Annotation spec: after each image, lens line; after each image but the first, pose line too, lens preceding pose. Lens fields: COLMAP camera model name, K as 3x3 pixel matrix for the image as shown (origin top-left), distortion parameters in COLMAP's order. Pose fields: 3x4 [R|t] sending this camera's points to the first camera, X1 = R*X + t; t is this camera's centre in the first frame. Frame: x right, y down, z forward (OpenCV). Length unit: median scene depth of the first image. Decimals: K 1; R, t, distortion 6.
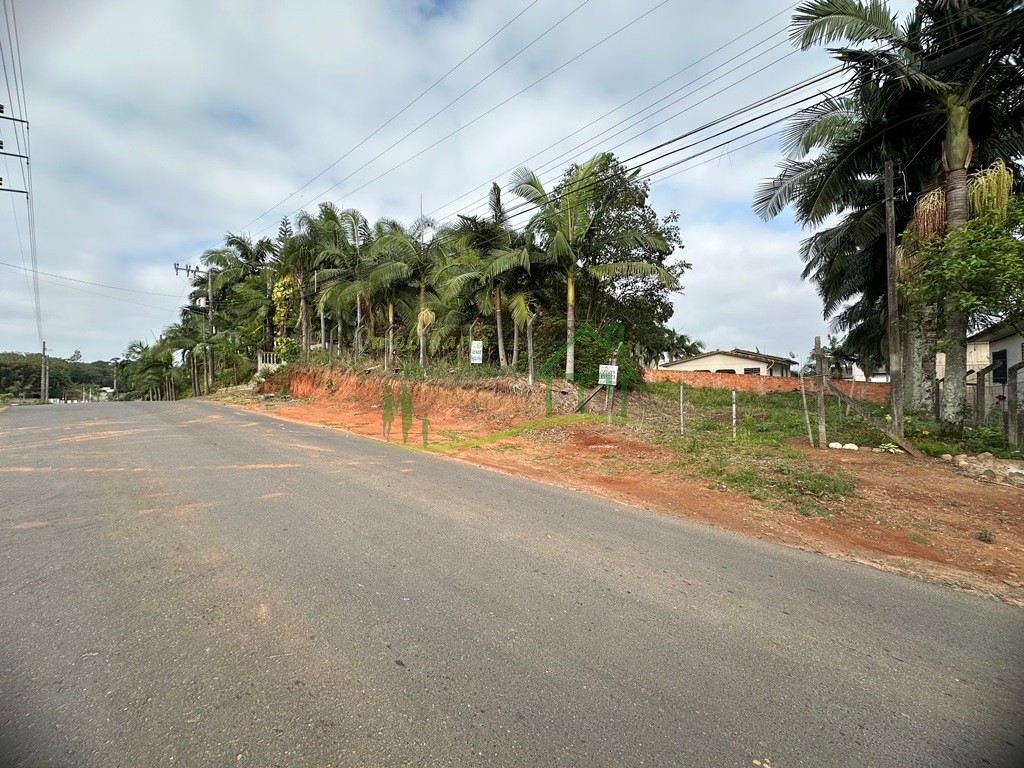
lens RADIAL K [[410.3, 0, 509.2], [0, 410.3, 386.0], [0, 0, 1]] dist [-0.000742, -0.000003]
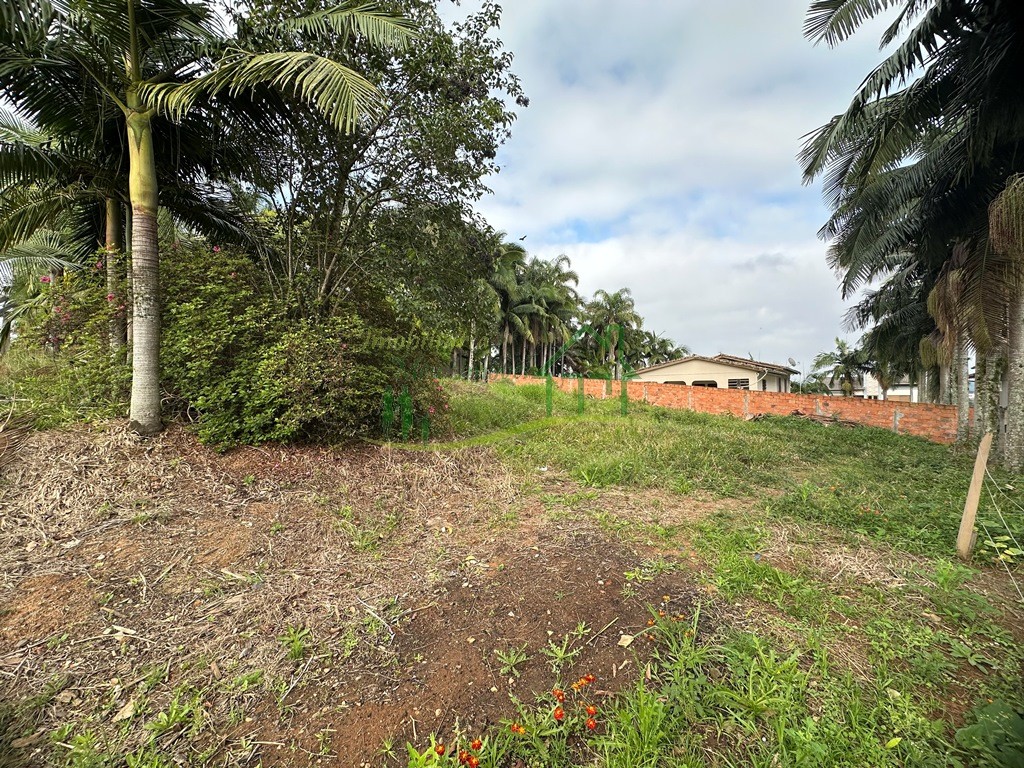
lens RADIAL K [[410.3, 0, 514.0], [0, 410.3, 384.9], [0, 0, 1]] dist [-0.000742, -0.000003]
pose [[0.999986, 0.001778, 0.004949, 0.155950], [-0.001671, 0.999767, -0.021543, -0.014397], [-0.004986, 0.021535, 0.999756, 0.222130]]
